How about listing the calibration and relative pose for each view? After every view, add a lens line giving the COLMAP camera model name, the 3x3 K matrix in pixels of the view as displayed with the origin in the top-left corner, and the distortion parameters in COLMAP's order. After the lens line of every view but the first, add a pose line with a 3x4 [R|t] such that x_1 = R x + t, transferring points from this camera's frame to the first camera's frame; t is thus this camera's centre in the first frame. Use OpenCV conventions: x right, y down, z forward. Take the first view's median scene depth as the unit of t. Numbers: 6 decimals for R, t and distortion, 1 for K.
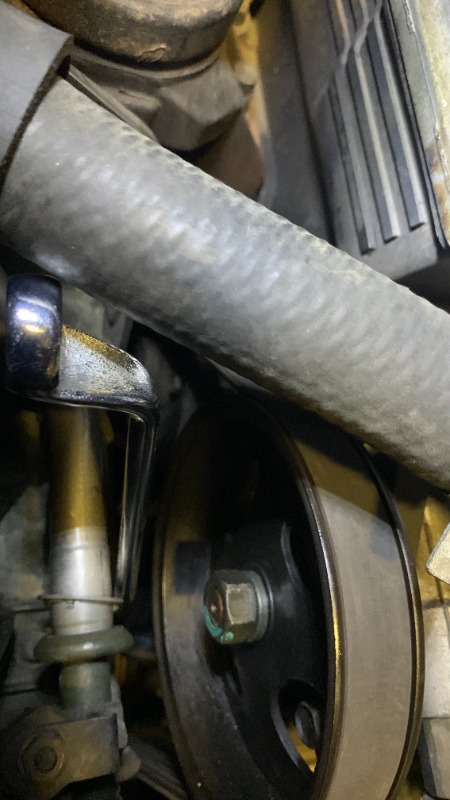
lens RADIAL K [[633.8, 0, 225.0], [0, 633.8, 400.0], [0, 0, 1]] dist [-0.011004, -0.007668]
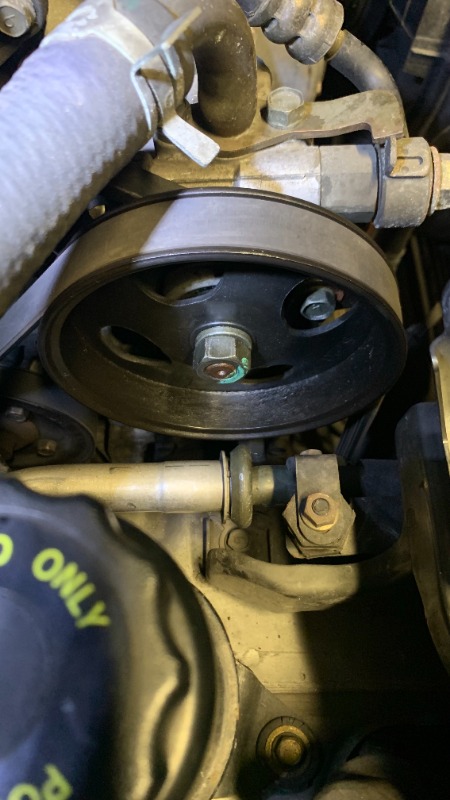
lens RADIAL K [[624.4, 0, 225.0], [0, 624.4, 400.0], [0, 0, 1]] dist [-0.012092, -0.007435]
pose [[0.100354, -0.993019, 0.061985, -0.151724], [0.947547, 0.114388, 0.298447, -0.010168], [-0.303454, 0.028783, 0.952411, -0.126527]]
